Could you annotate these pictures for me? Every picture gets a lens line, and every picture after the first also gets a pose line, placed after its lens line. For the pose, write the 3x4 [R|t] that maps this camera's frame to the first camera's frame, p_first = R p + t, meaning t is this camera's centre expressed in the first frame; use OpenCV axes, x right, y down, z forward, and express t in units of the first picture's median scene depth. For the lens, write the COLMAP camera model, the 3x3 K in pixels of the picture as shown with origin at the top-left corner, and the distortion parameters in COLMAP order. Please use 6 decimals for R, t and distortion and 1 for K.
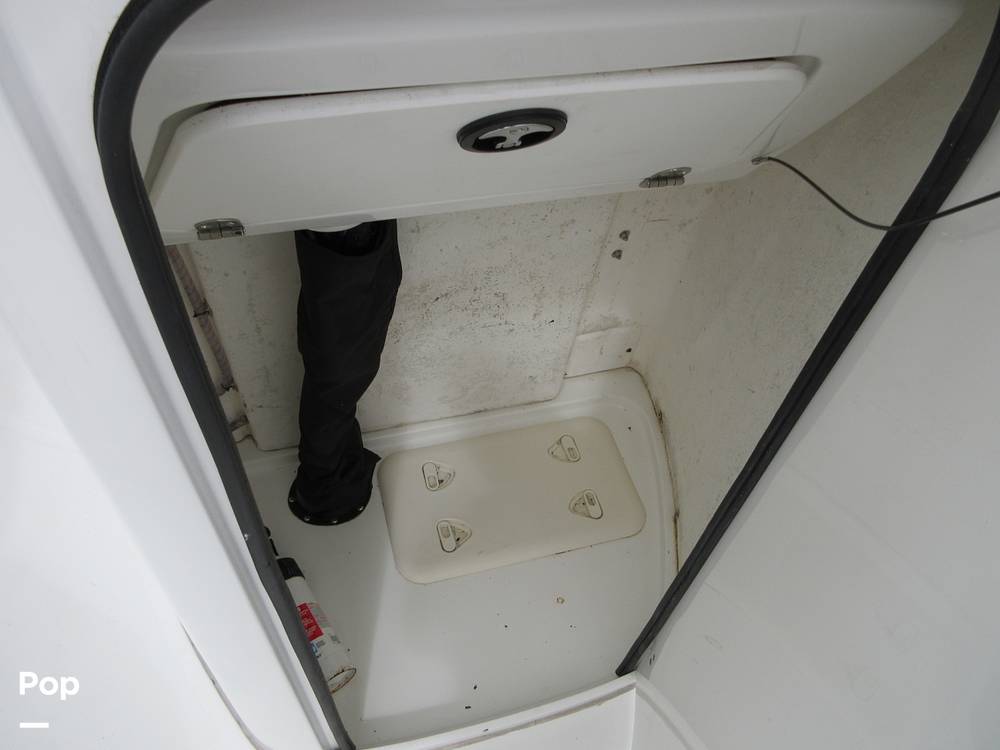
lens RADIAL K [[724.3, 0, 497.3], [0, 724.3, 372.9], [0, 0, 1]] dist [0.007147, 0.004066]
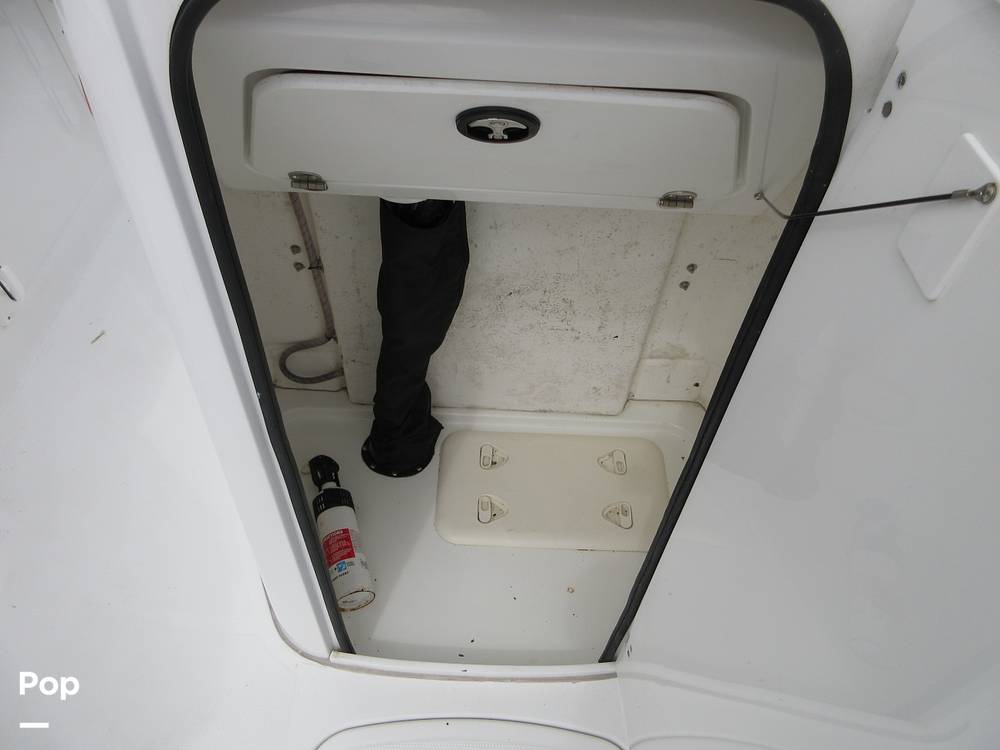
lens RADIAL K [[724.3, 0, 501.8], [0, 724.3, 377.6], [0, 0, 1]] dist [0.007147, 0.004066]
pose [[0.957799, 0.196393, -0.209885, 0.162184], [-0.207617, 0.977666, -0.032632, 0.064250], [0.198788, 0.074830, 0.977181, -0.103059]]
